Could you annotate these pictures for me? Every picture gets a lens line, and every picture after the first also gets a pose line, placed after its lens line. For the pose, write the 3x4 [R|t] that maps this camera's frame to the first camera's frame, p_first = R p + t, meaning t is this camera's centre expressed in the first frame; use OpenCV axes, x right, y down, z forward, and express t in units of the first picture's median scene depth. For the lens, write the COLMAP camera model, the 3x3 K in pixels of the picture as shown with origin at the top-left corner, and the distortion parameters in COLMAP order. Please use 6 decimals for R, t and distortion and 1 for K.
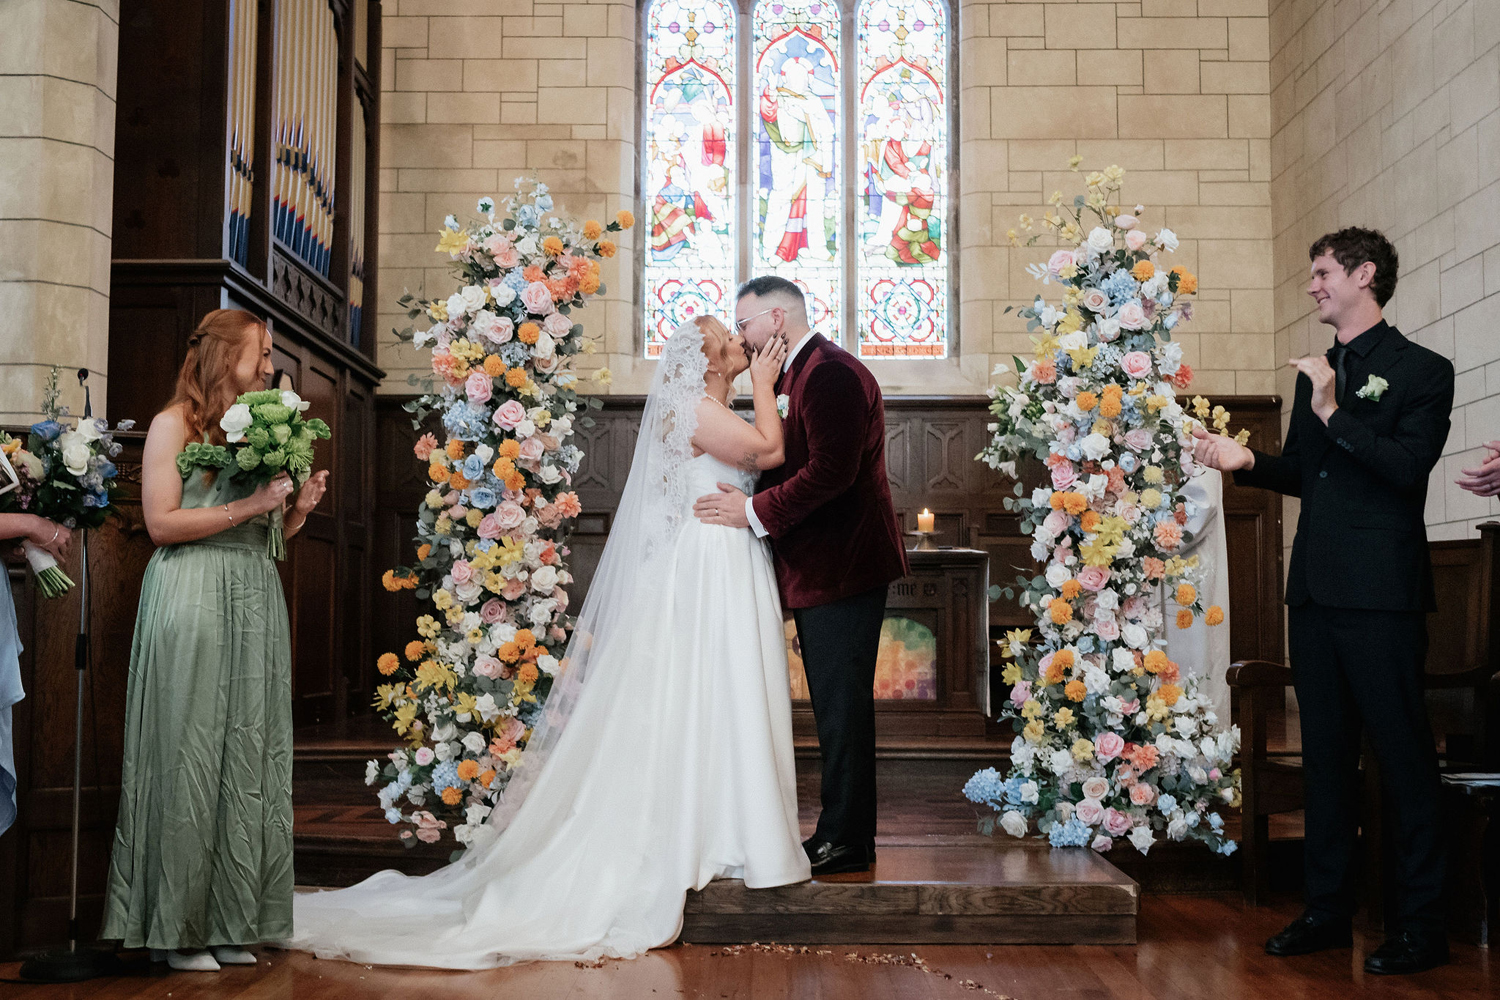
lens RADIAL K [[1593.8, 0, 758.0], [0, 1593.8, 502.6], [0, 0, 1]] dist [-0.047864, 0.000000]
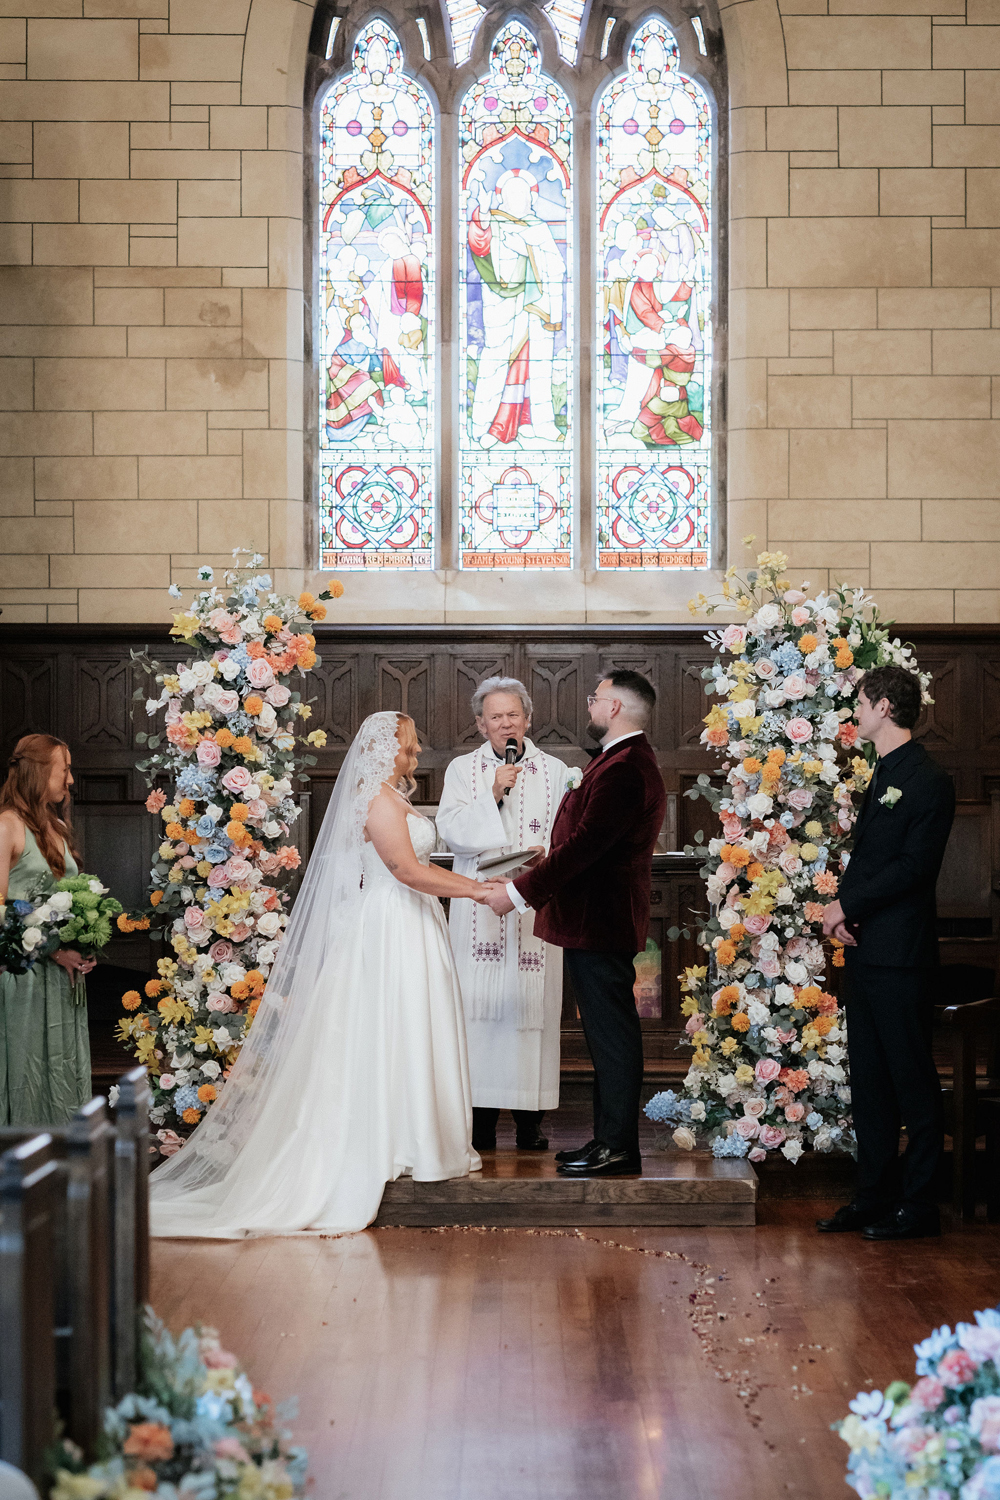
lens RADIAL K [[3661.9, 0, 495.0], [0, 3661.9, 749.9], [0, 0, 1]] dist [-0.131548, 0.000000]
pose [[0.999992, -0.003187, 0.002252, 0.018984], [0.003029, 0.997760, 0.066823, -0.238254], [-0.002460, -0.066816, 0.997762, -1.512208]]
